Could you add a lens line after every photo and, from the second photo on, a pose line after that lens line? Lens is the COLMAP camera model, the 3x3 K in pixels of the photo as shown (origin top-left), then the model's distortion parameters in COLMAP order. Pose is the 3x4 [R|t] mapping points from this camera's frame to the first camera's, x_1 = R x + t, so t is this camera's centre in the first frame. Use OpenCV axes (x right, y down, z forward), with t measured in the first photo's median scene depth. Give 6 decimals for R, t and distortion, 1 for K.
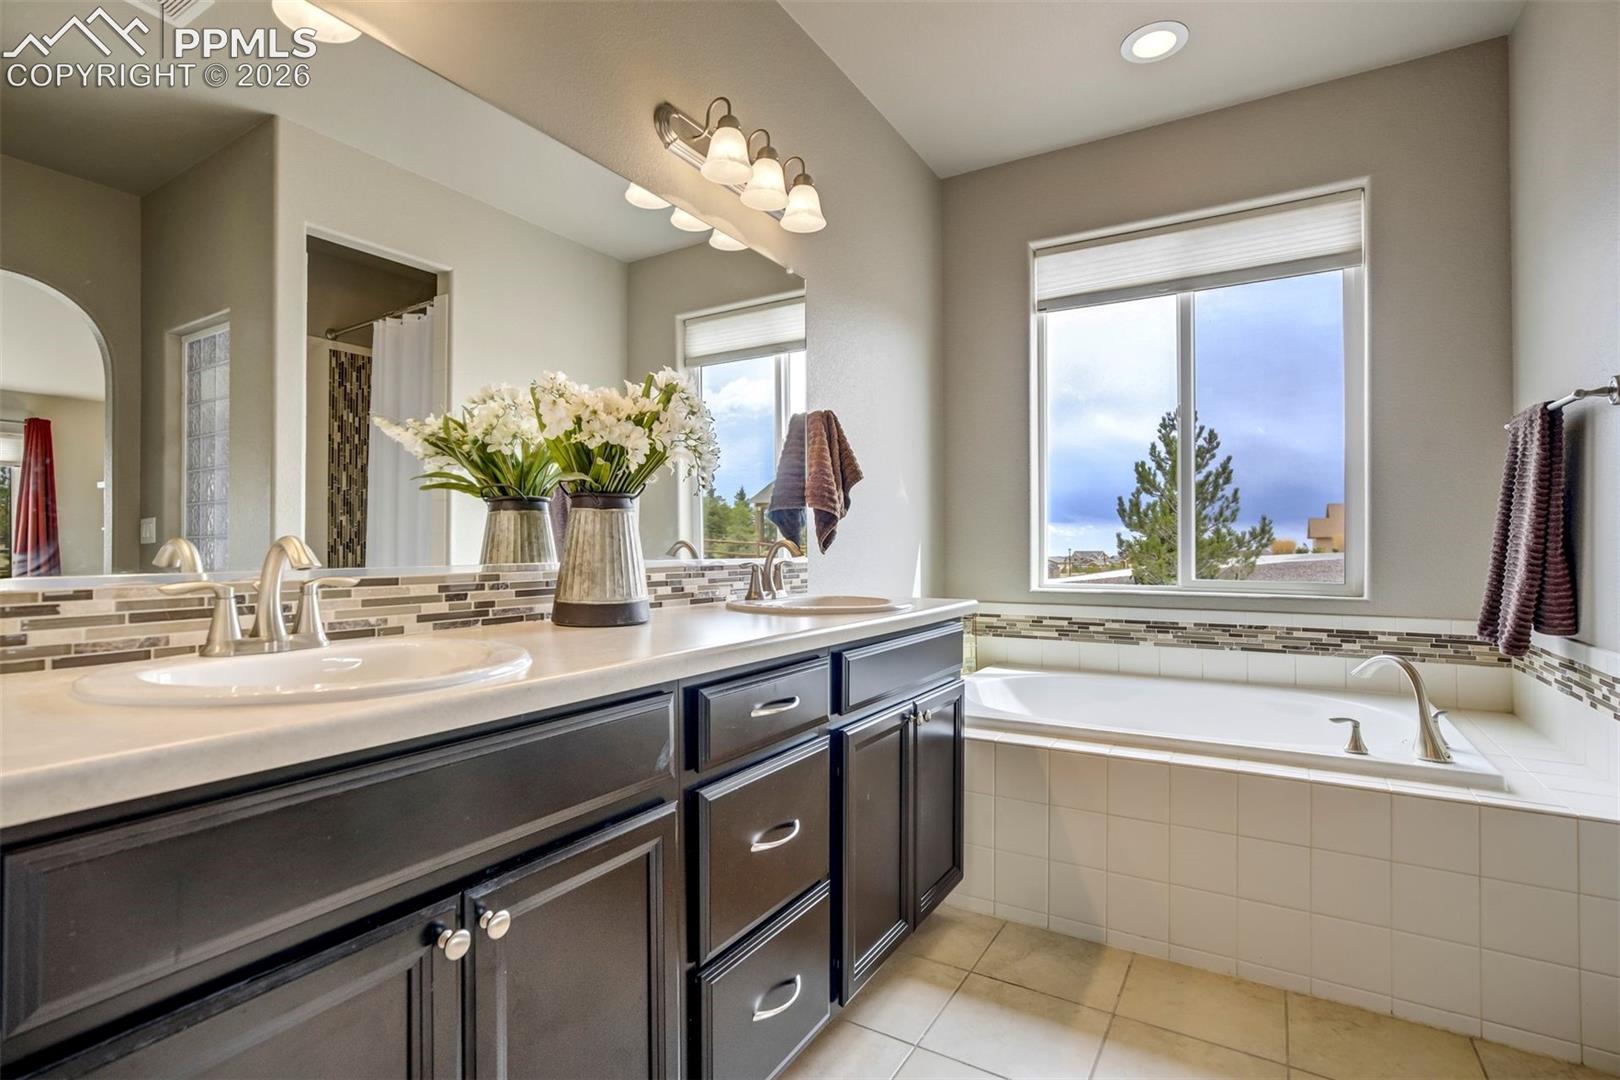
lens RADIAL K [[762.6, 0, 806.9], [0, 762.6, 540.5], [0, 0, 1]] dist [-0.033885, 0.010018]
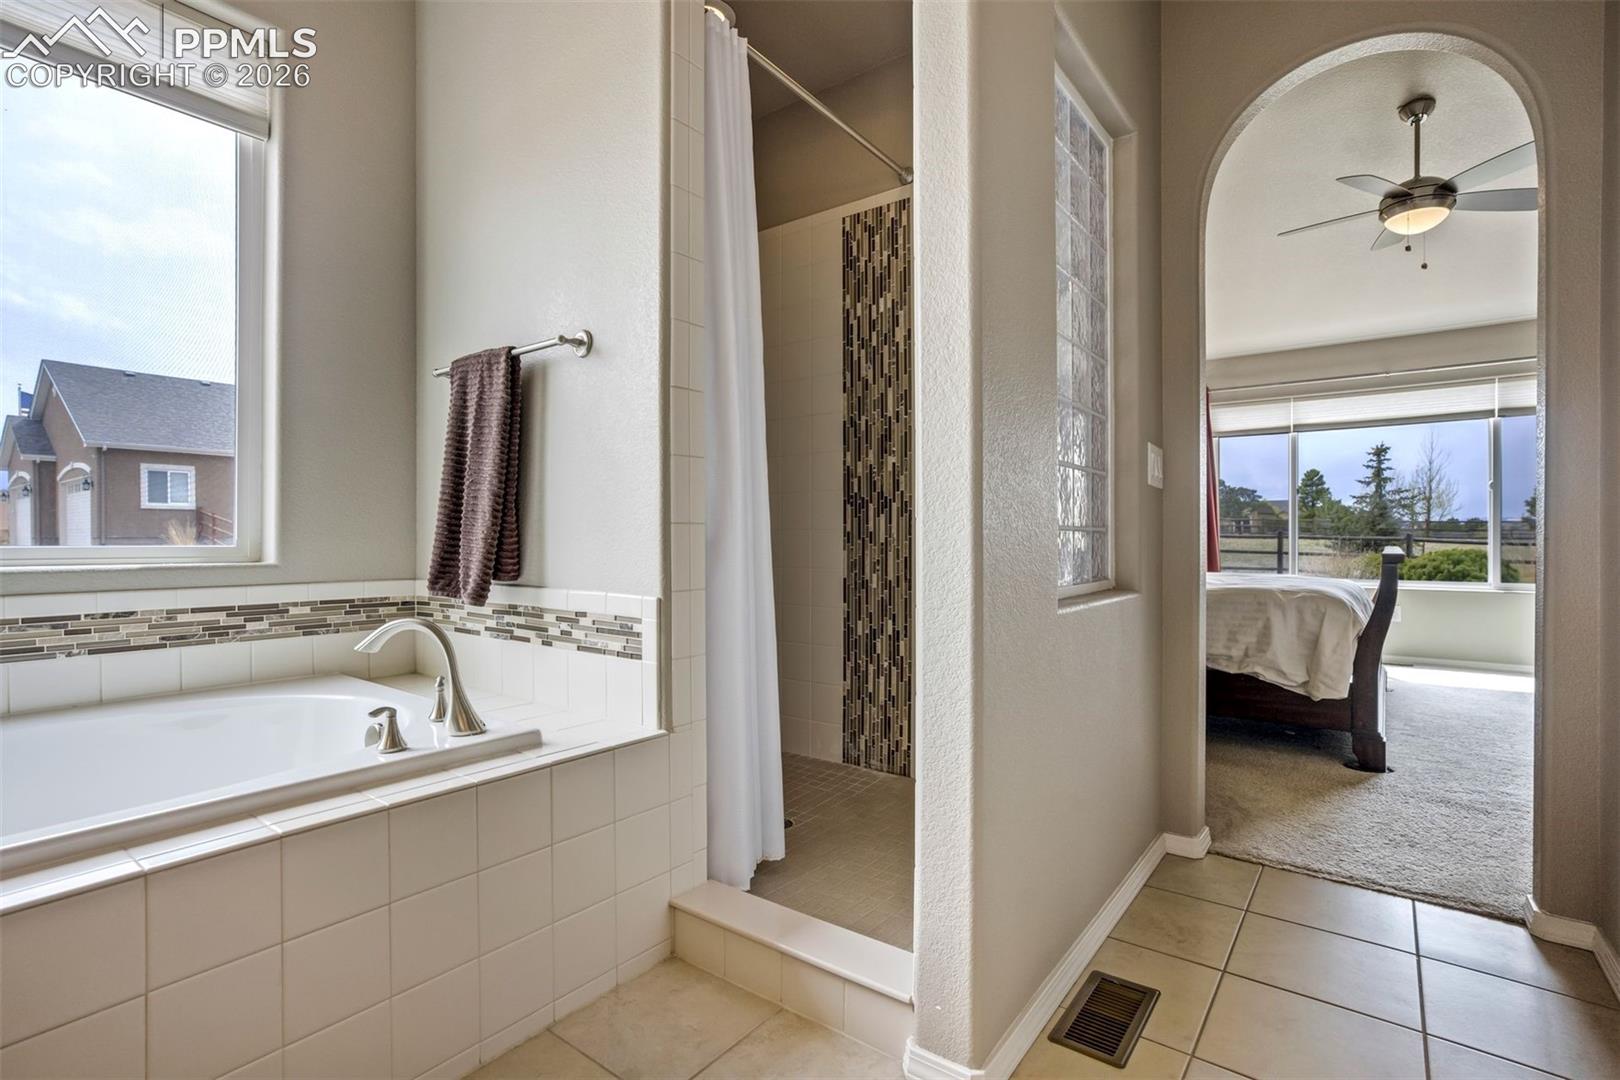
lens RADIAL K [[762.6, 0, 809.1], [0, 762.6, 537.0], [0, 0, 1]] dist [-0.033885, 0.010018]
pose [[0.104485, -0.002516, 0.994523, 0.026177], [-0.003184, 0.999991, 0.002865, 0.057365], [-0.994521, -0.003466, 0.104476, 0.443588]]
